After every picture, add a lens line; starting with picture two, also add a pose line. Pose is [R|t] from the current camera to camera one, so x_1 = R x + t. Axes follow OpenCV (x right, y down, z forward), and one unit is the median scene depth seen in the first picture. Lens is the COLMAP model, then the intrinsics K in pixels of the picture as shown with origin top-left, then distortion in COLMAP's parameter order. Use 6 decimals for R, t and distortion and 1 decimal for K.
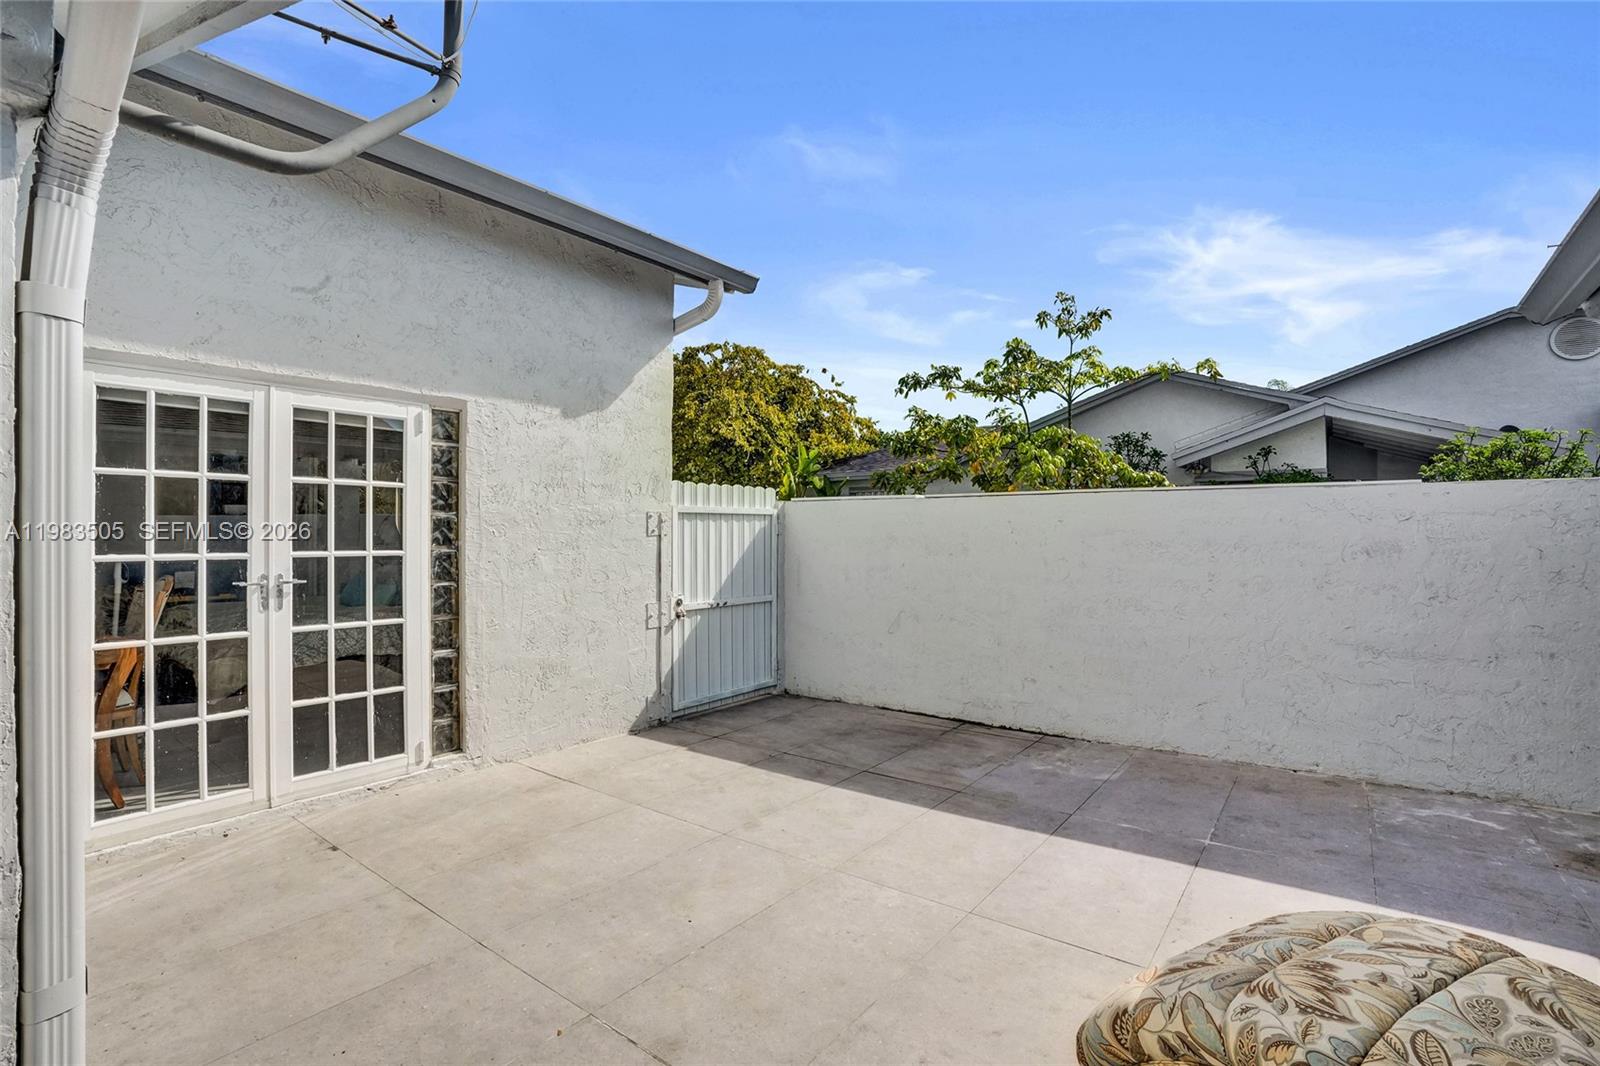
lens RADIAL K [[738.2, 0, 793.6], [0, 738.2, 533.2], [0, 0, 1]] dist [-0.055771, 0.016120]
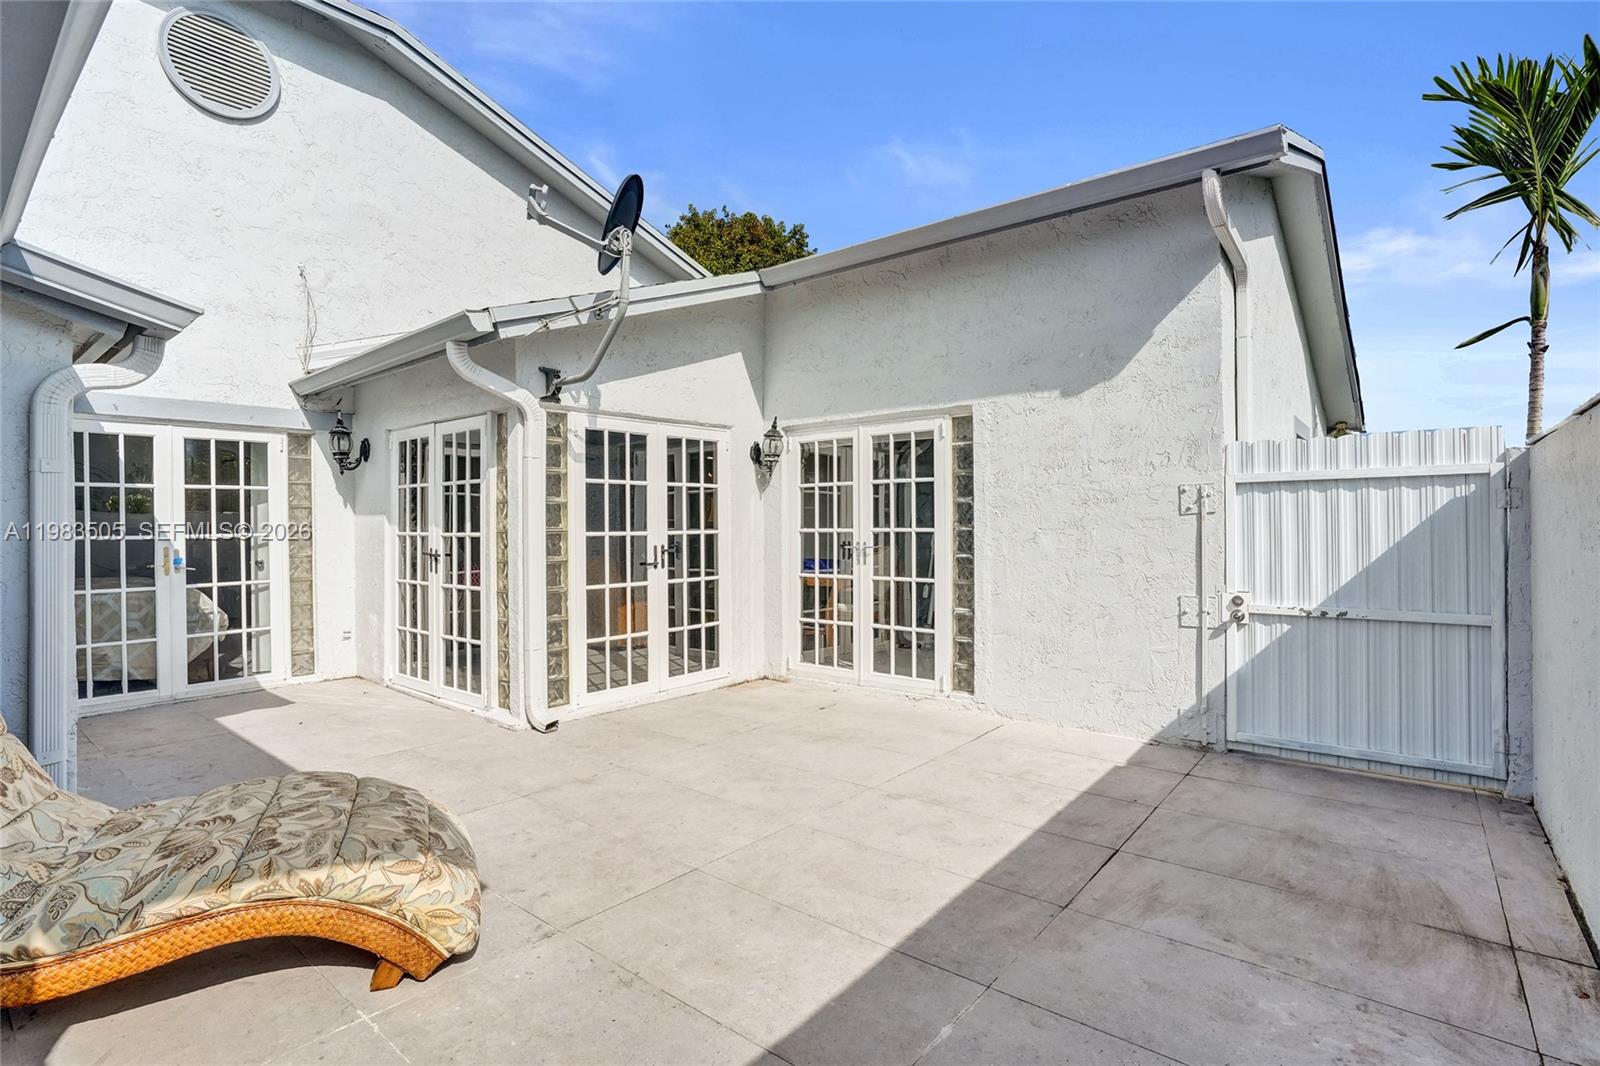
lens RADIAL K [[781.3, 0, 791.5], [0, 781.3, 526.4], [0, 0, 1]] dist [-0.039038, 0.006045]
pose [[-0.028499, 0.002583, -0.999590, 0.816480], [0.009566, 0.999952, 0.002311, 0.013233], [0.999548, -0.009496, -0.028522, 0.702958]]
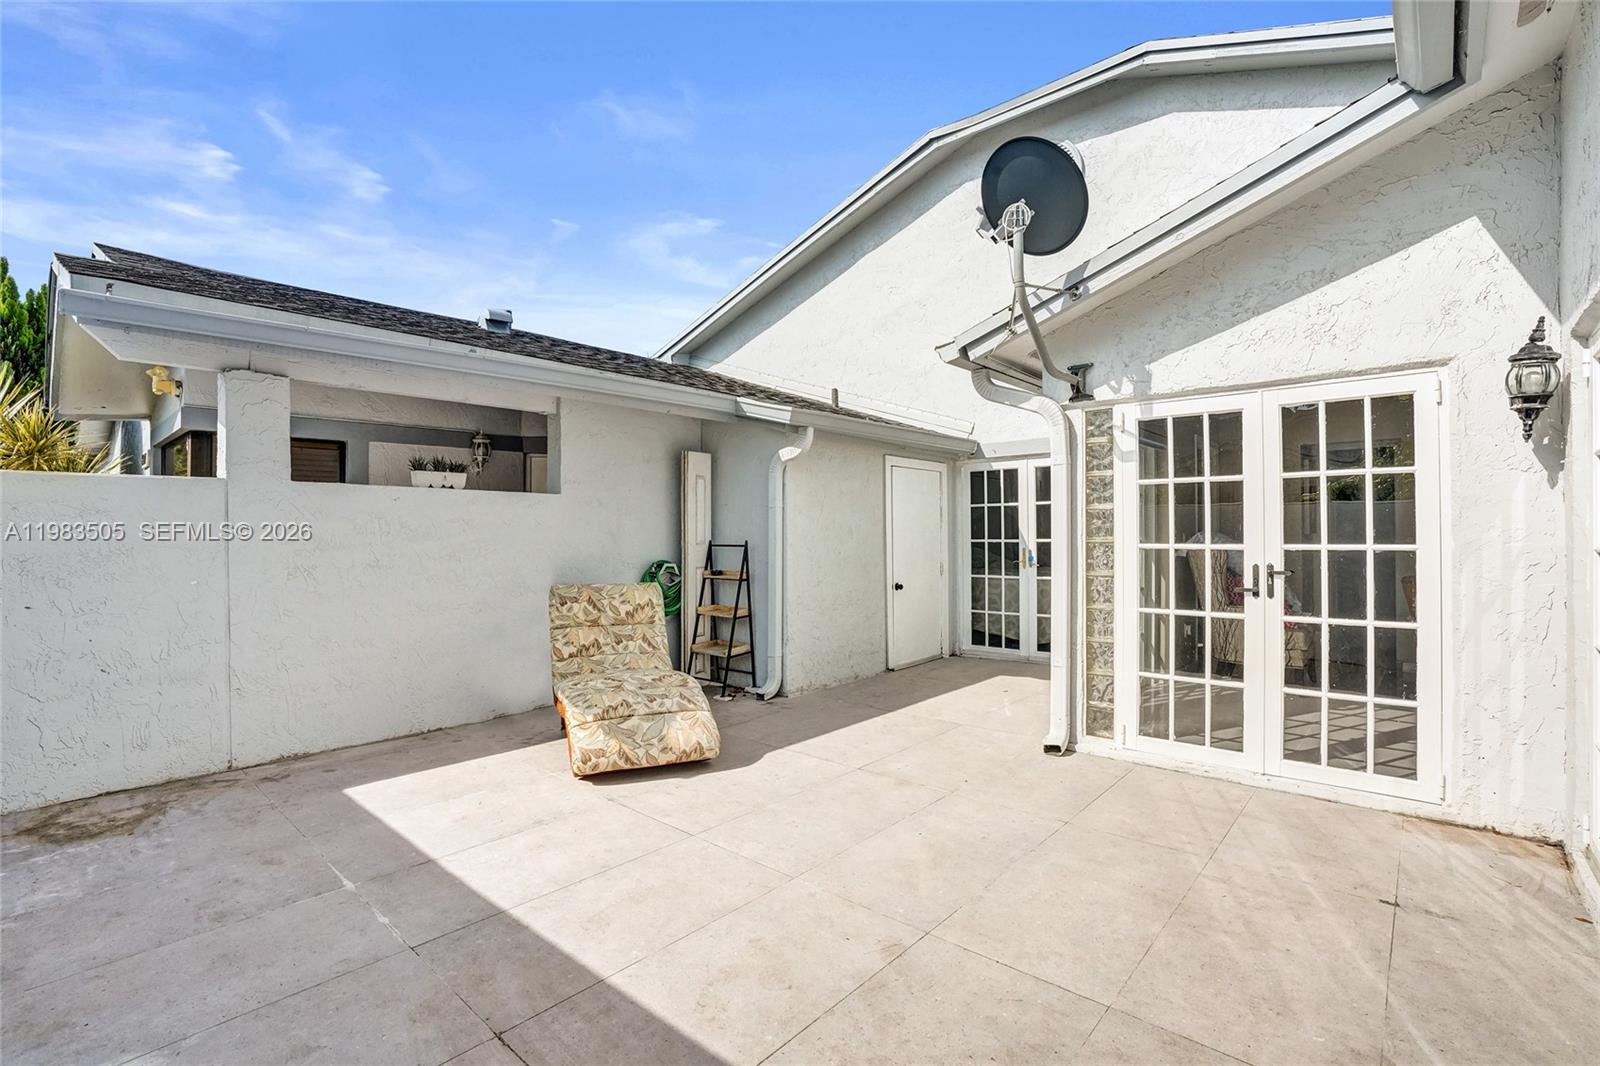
lens RADIAL K [[738.2, 0, 806.5], [0, 738.2, 525.3], [0, 0, 1]] dist [-0.055771, 0.016120]
pose [[-0.998142, 0.004110, 0.060790, -0.015372], [0.003341, 0.999913, -0.012744, 0.008677], [-0.060837, -0.012517, -0.998069, 1.332117]]
